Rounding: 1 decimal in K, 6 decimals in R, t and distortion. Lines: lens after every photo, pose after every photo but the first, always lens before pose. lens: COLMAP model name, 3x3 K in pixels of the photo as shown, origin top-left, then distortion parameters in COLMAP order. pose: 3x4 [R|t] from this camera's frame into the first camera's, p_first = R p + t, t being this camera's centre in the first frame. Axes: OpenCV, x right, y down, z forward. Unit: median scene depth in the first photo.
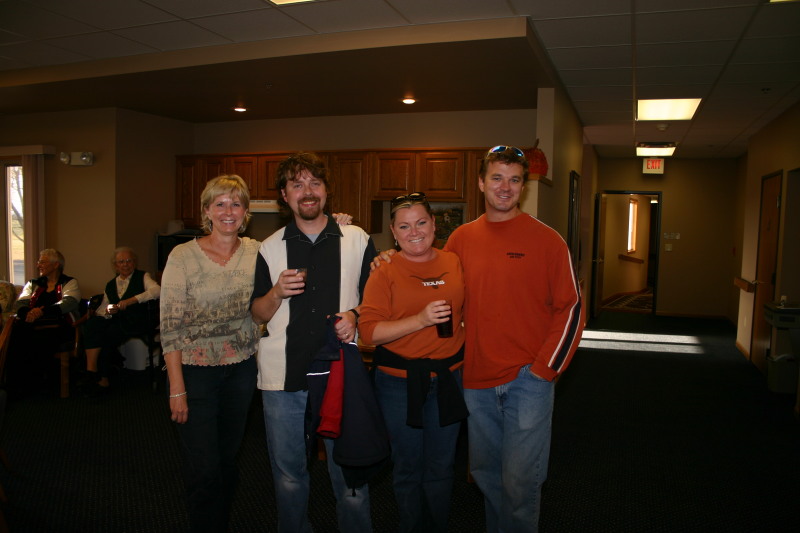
lens RADIAL K [[683.7, 0, 400.0], [0, 683.7, 266.5], [0, 0, 1]] dist [-0.078119, 0.010276]
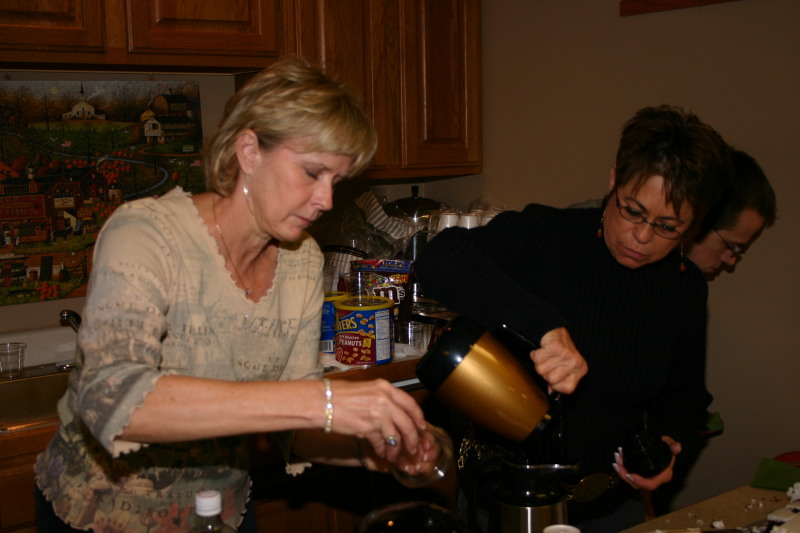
lens RADIAL K [[1003.0, 0, 400.0], [0, 1003.0, 266.5], [0, 0, 1]] dist [-0.000608, 0.002304]
pose [[0.539771, -0.146925, 0.828891, -0.248426], [0.096509, 0.988959, 0.112452, -0.051658], [-0.836262, 0.019297, 0.547991, 0.698921]]
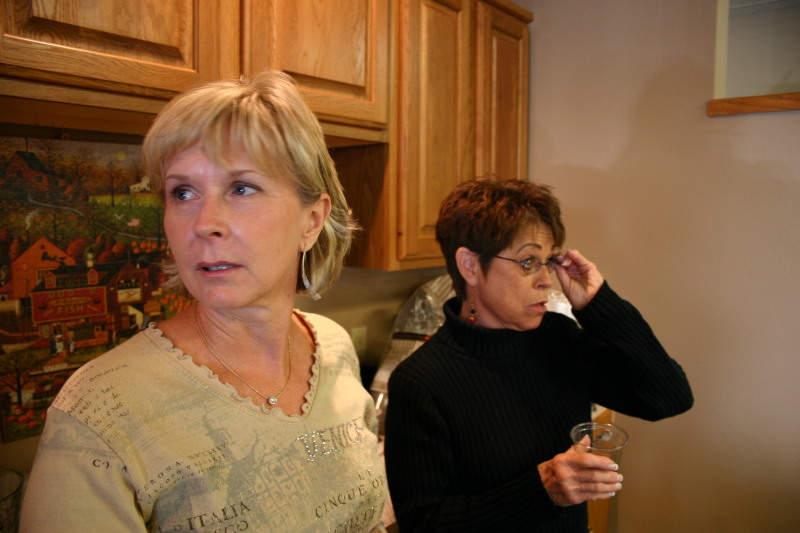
lens RADIAL K [[650.0, 0, 427.0], [0, 650.0, 283.1], [0, 0, 1]] dist [-0.066159, 0.008417]
pose [[0.281183, -0.124224, 0.951580, -0.147643], [0.074899, 0.991402, 0.107291, -0.064424], [-0.956727, 0.041104, 0.288069, 0.890787]]
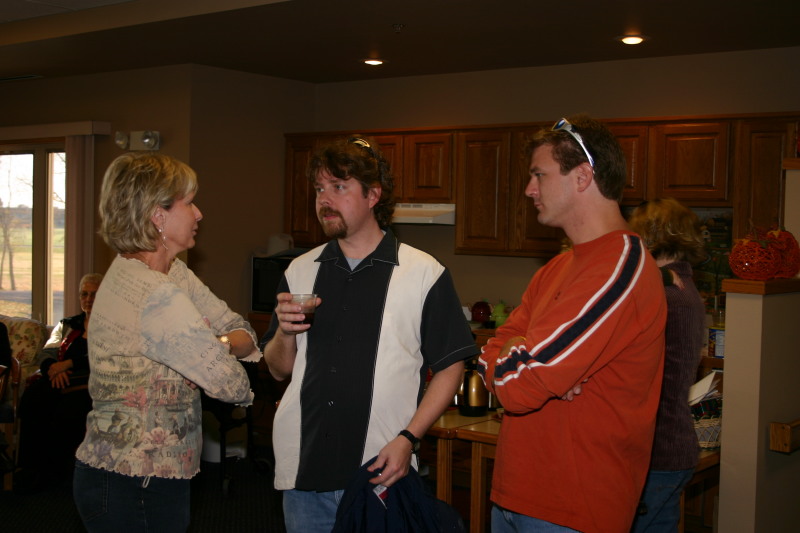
lens RADIAL K [[1147.8, 0, 400.0], [0, 1147.8, 266.5], [0, 0, 1]] dist [-0.007304, 0.019597]
pose [[0.960750, 0.014145, -0.277053, 0.093491], [-0.025840, 0.998920, -0.038605, 0.002579], [0.276208, 0.044249, 0.960079, -0.026963]]
